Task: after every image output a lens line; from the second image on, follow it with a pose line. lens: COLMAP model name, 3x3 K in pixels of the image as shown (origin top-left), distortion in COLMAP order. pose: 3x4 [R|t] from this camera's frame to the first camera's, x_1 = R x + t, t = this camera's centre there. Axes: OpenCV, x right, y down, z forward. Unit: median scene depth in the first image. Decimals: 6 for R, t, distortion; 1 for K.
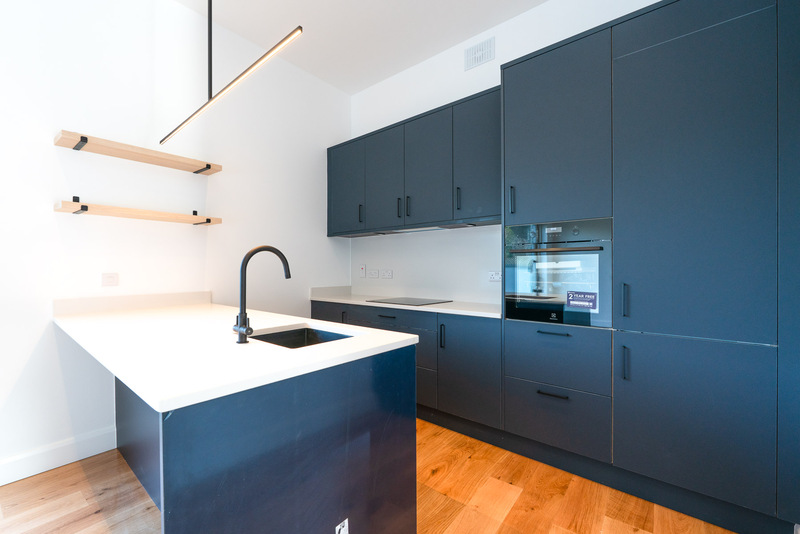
lens RADIAL K [[355.5, 0, 400.0], [0, 355.5, 269.9], [0, 0, 1]] dist [-0.003430, 0.000674]
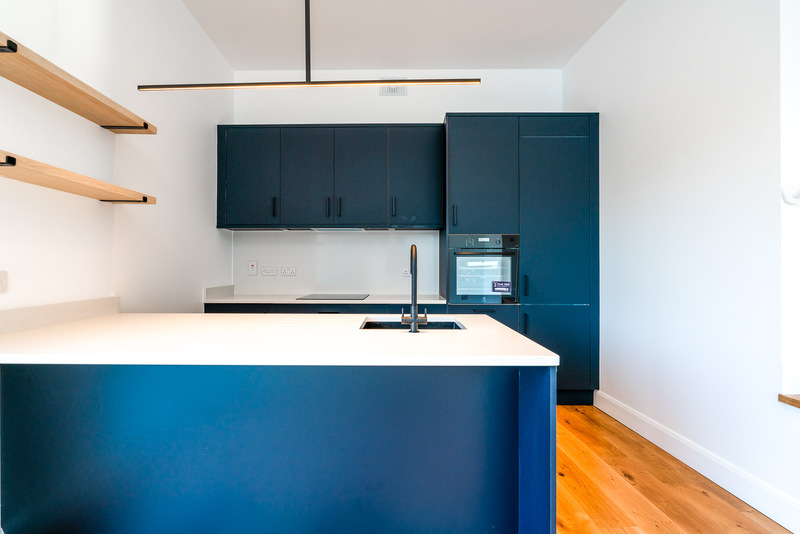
lens RADIAL K [[355.5, 0, 399.5], [0, 355.5, 265.2], [0, 0, 1]] dist [-0.003430, 0.000674]
pose [[0.757238, 0.005837, 0.653113, -0.566314], [-0.000732, 0.999967, -0.008089, 0.003318], [-0.653139, 0.005647, 0.757217, 0.090942]]
